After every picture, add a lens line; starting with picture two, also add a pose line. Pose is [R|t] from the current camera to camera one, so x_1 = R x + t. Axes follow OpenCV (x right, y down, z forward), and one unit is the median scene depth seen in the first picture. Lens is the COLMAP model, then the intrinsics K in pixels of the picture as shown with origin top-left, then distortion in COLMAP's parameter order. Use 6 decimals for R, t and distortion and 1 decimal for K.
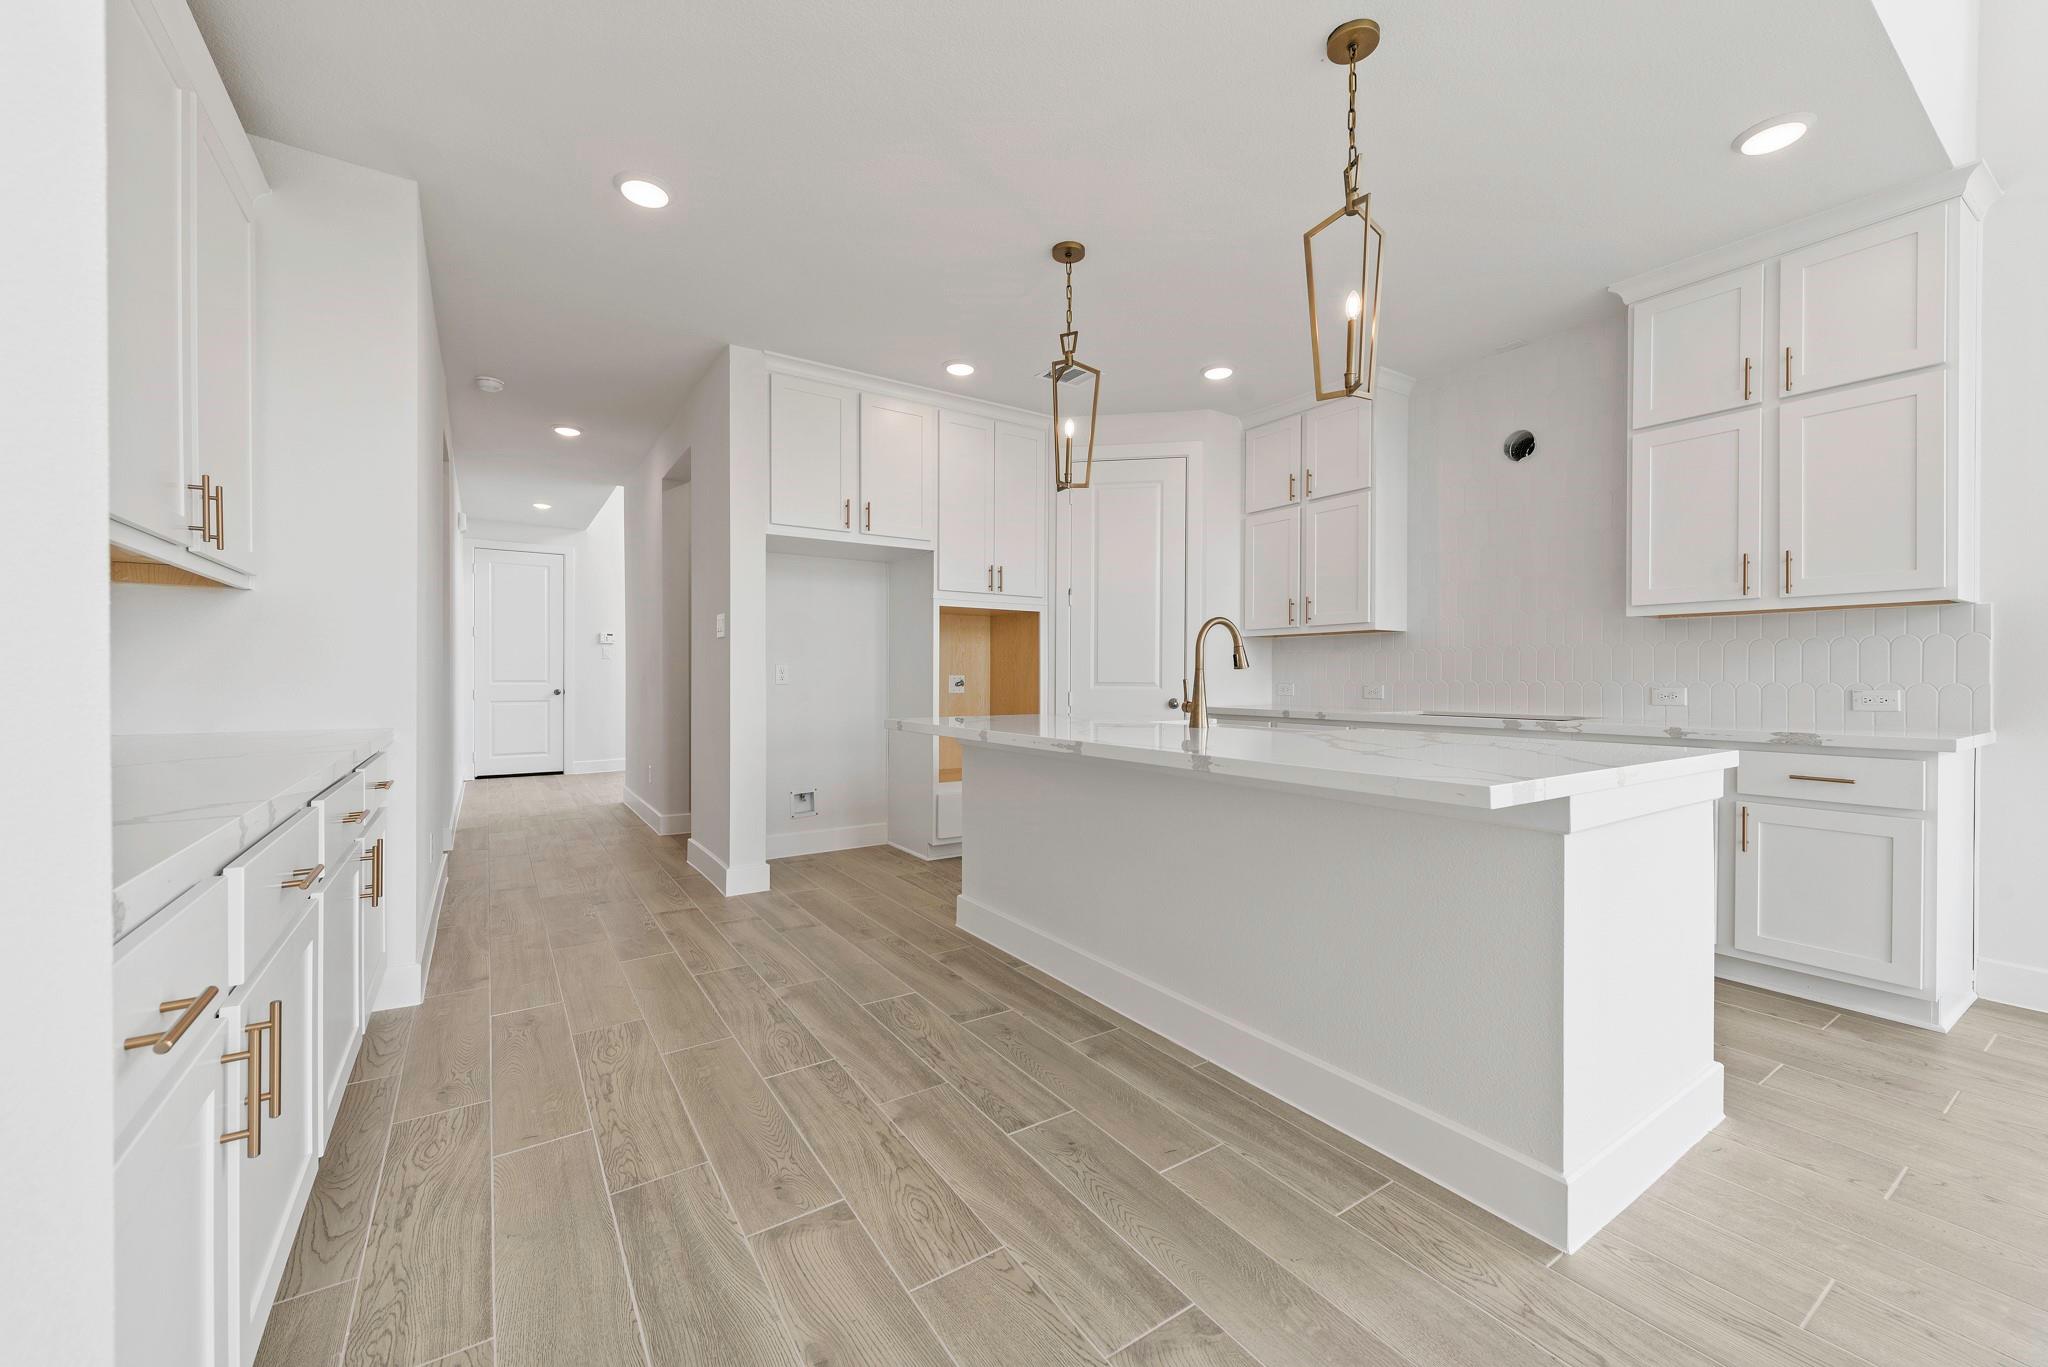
lens RADIAL K [[810.1, 0, 1036.2], [0, 810.1, 678.2], [0, 0, 1]] dist [-0.001574, -0.000342]
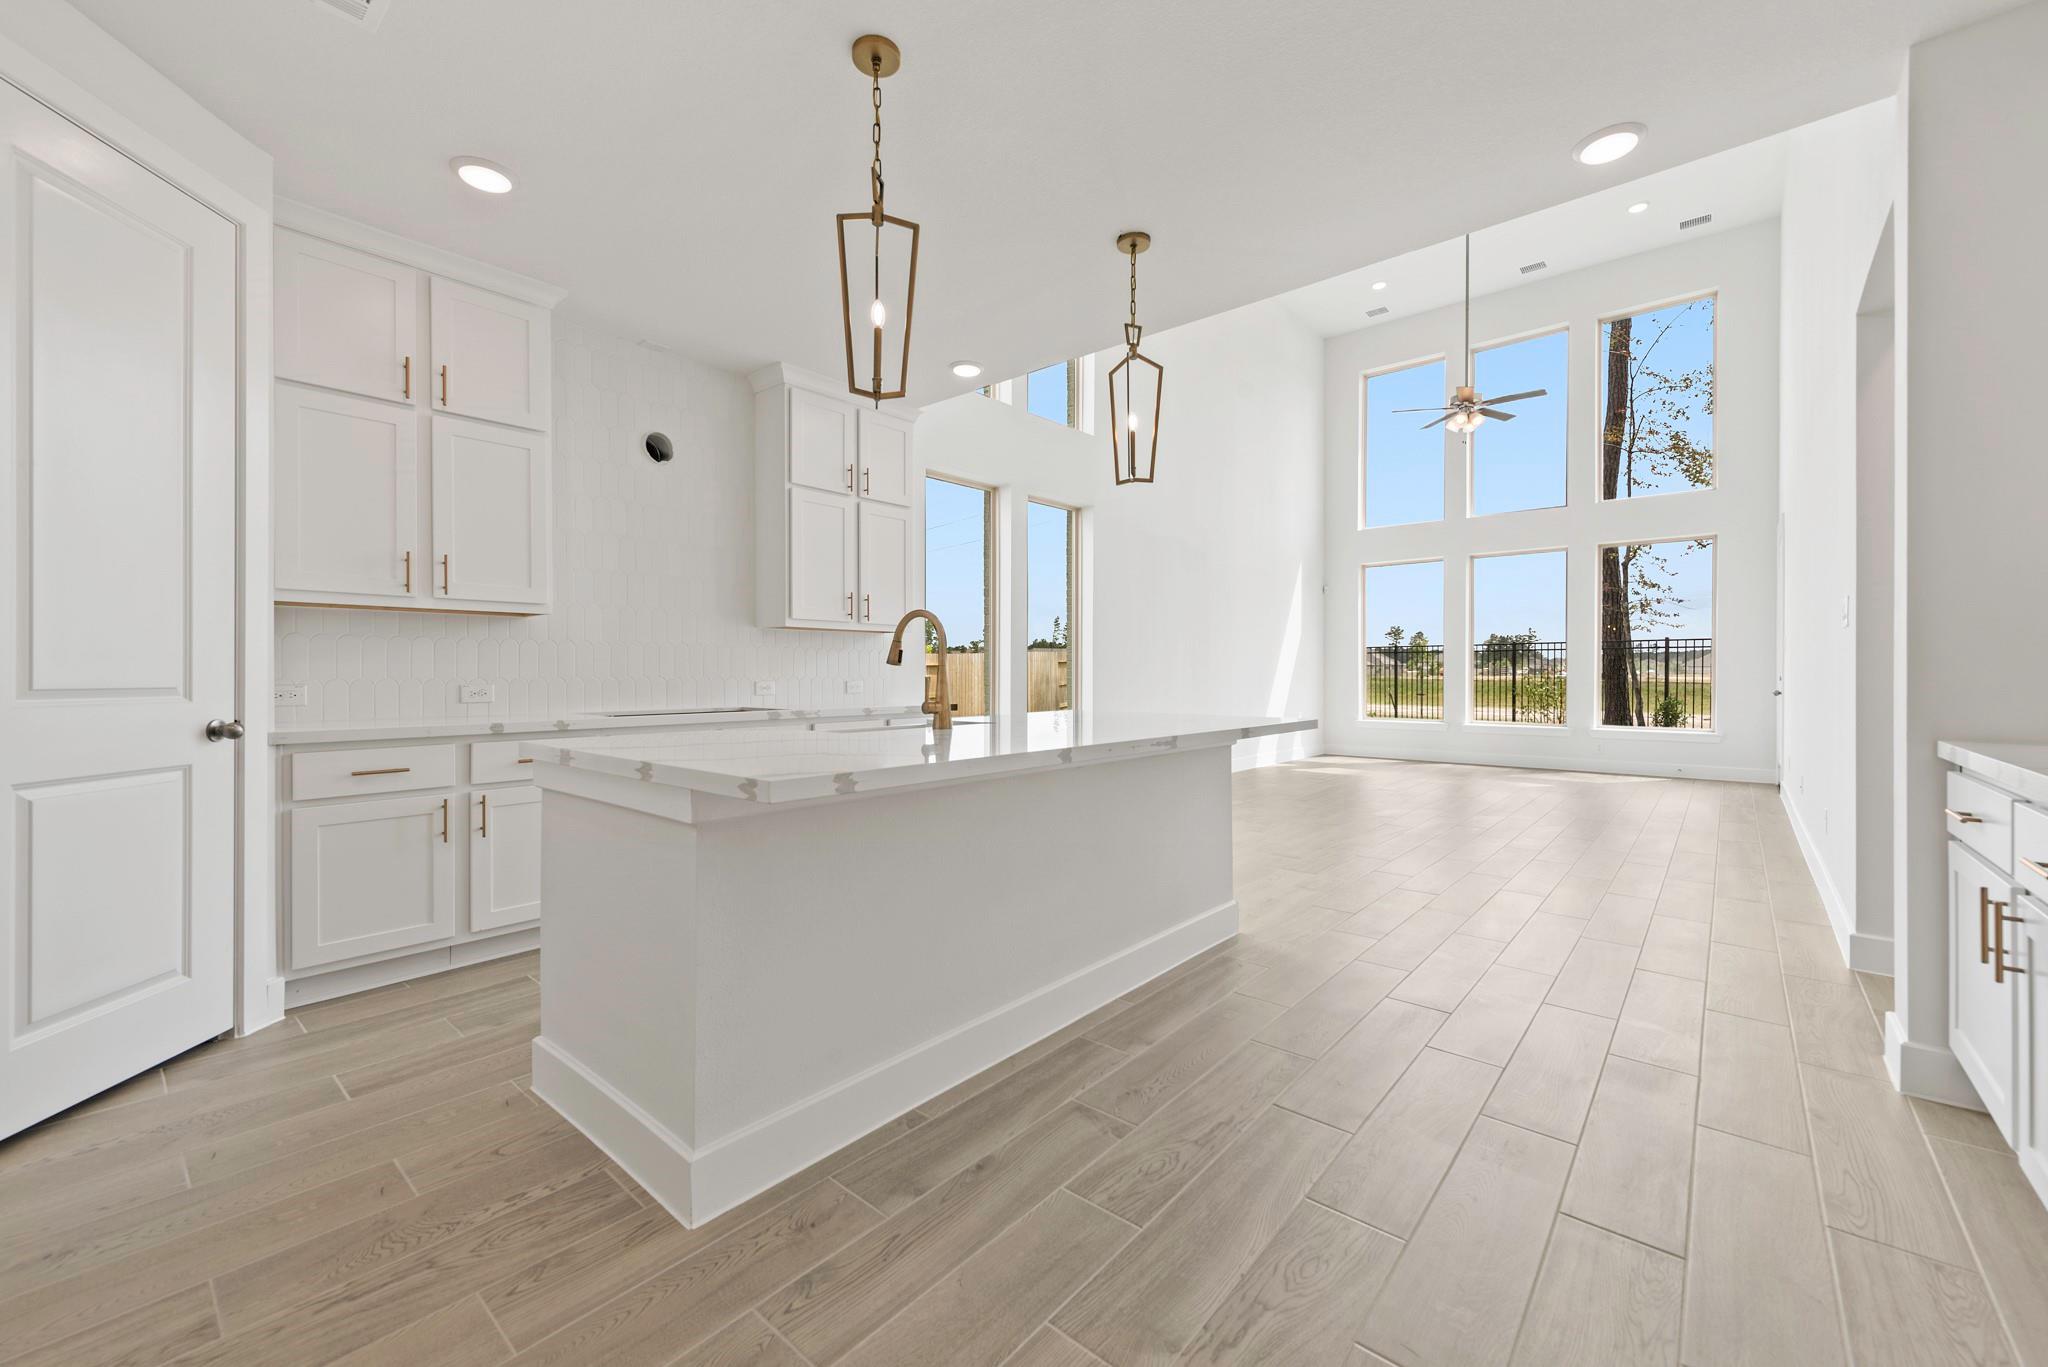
lens RADIAL K [[810.1, 0, 1038.0], [0, 810.1, 681.7], [0, 0, 1]] dist [-0.001574, -0.000342]
pose [[-0.276892, -0.013449, 0.960807, -0.681929], [0.000111, 0.999902, 0.014029, -0.005425], [-0.960901, 0.003991, -0.276863, 1.106035]]
